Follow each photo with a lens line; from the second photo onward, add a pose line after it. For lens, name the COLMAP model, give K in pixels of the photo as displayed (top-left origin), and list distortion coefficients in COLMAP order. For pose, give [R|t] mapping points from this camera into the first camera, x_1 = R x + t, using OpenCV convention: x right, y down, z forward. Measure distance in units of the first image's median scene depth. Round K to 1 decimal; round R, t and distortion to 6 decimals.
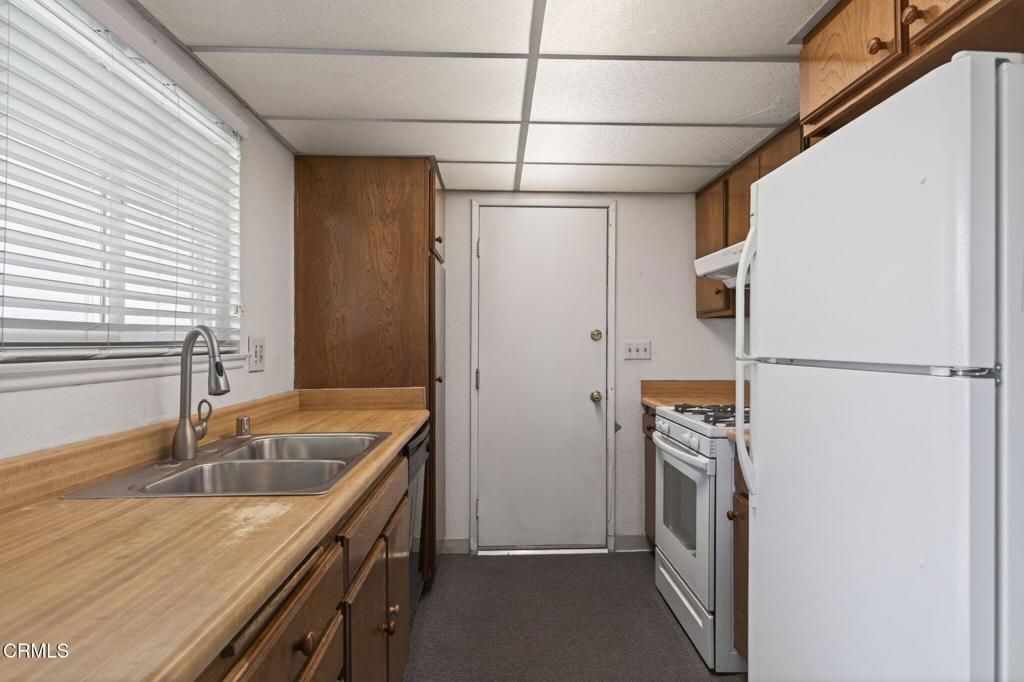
lens RADIAL K [[587.4, 0, 512.0], [0, 587.4, 341.0], [0, 0, 1]] dist [0.000047, -0.000118]
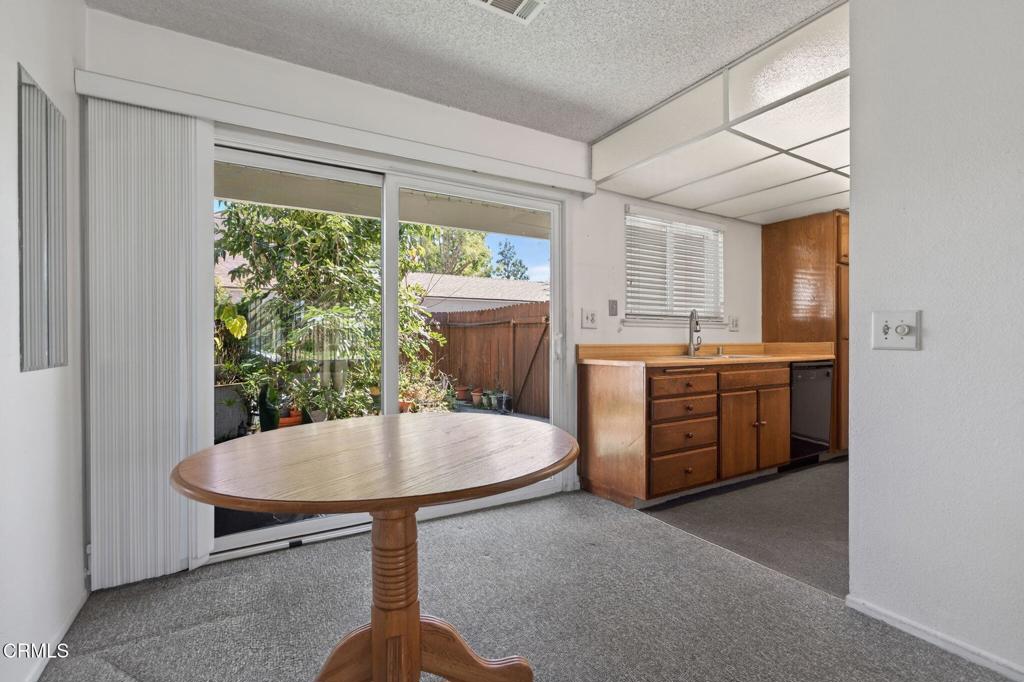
lens RADIAL K [[453.6, 0, 510.2], [0, 453.6, 338.1], [0, 0, 1]] dist [-0.003104, -0.000195]
pose [[0.483457, 0.002778, -0.875364, 0.575427], [-0.001562, 0.999996, 0.002311, 0.064949], [0.875367, 0.000250, 0.483460, -0.507763]]
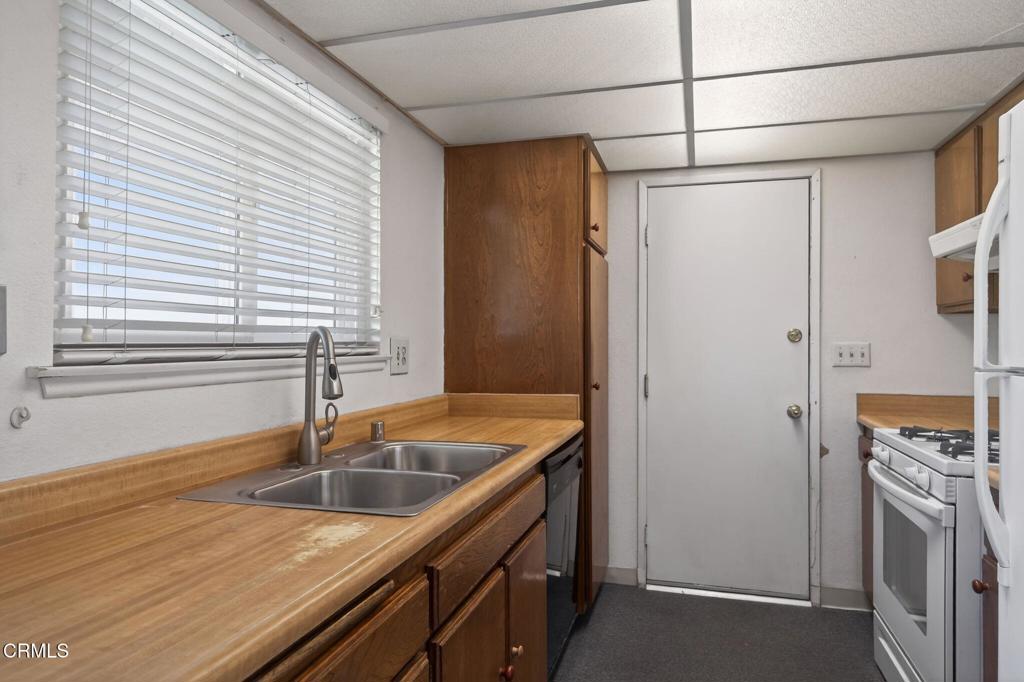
lens RADIAL K [[626.4, 0, 515.1], [0, 626.4, 337.5], [0, 0, 1]] dist [0.001337, 0.001522]
pose [[0.951011, -0.000807, -0.309157, 0.053337], [-0.001599, 0.999970, -0.007527, -0.000442], [0.309154, 0.007652, 0.950981, 0.070127]]
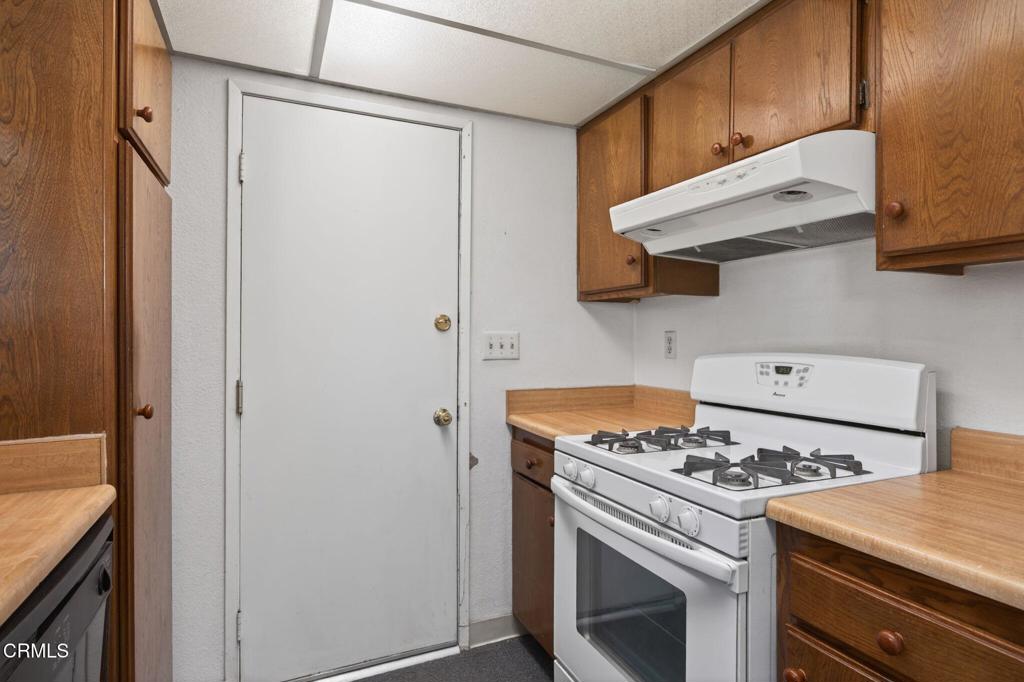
lens RADIAL K [[545.0, 0, 516.9], [0, 545.0, 334.6], [0, 0, 1]] dist [-0.000605, -0.000246]
pose [[0.920035, 0.001256, 0.391835, -0.021997], [-0.001972, 0.999997, 0.001424, 0.002007], [-0.391832, -0.002082, 0.920035, 0.499000]]
